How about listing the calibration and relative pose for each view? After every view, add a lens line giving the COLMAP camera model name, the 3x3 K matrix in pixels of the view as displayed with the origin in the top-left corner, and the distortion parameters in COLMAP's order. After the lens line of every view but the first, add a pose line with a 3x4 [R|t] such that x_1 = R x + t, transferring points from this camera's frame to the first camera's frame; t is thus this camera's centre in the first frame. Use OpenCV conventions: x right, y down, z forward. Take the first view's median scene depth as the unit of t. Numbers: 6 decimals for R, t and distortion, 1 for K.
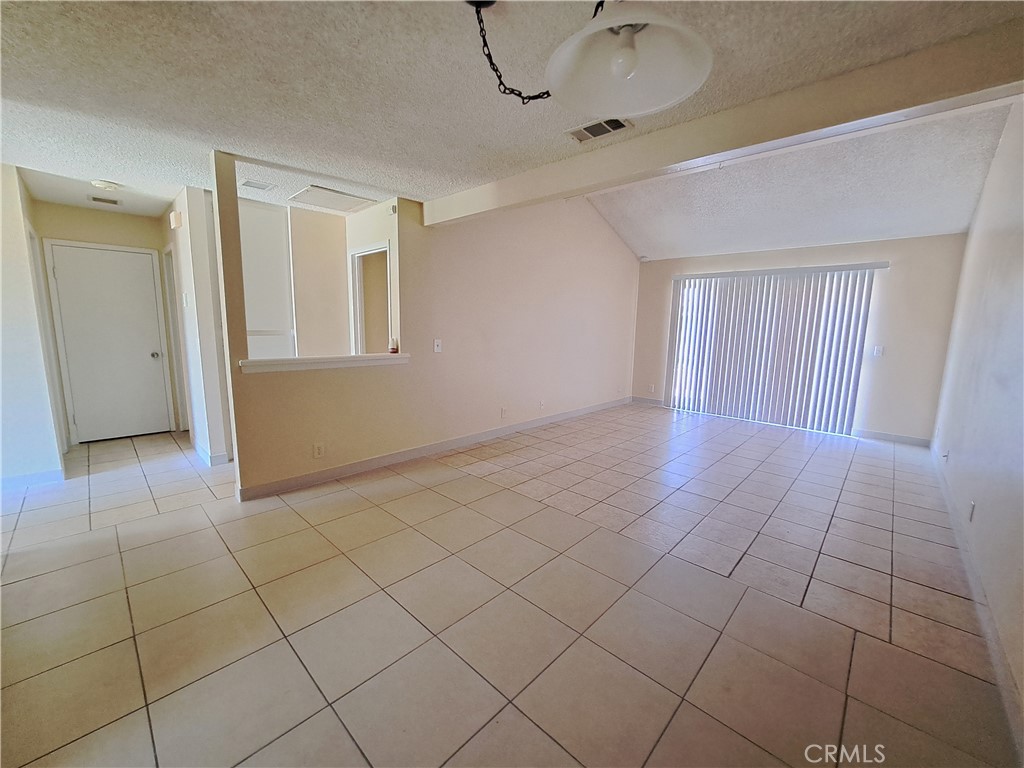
lens RADIAL K [[406.9, 0, 517.8], [0, 406.9, 388.4], [0, 0, 1]] dist [-0.023661, 0.001454]
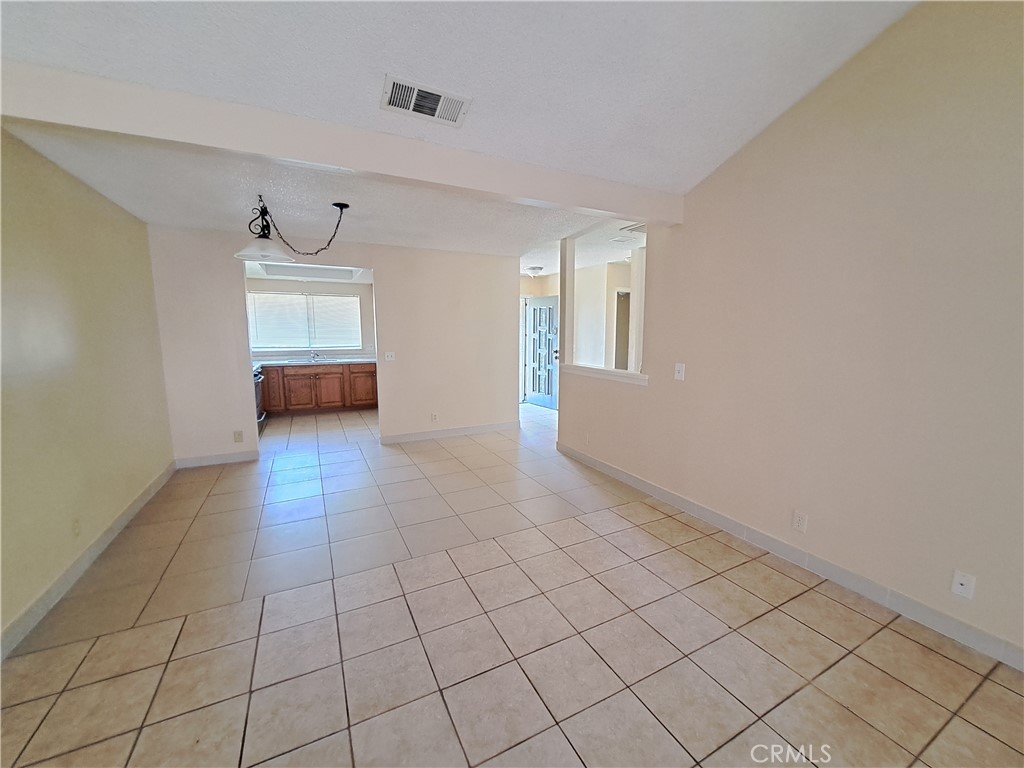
lens RADIAL K [[406.9, 0, 518.9], [0, 406.9, 383.4], [0, 0, 1]] dist [-0.023661, 0.001454]
pose [[-0.330377, 0.106938, -0.937771, 0.688158], [-0.151004, 0.974774, 0.164356, -0.176309], [0.931691, 0.195906, -0.305895, 1.024519]]
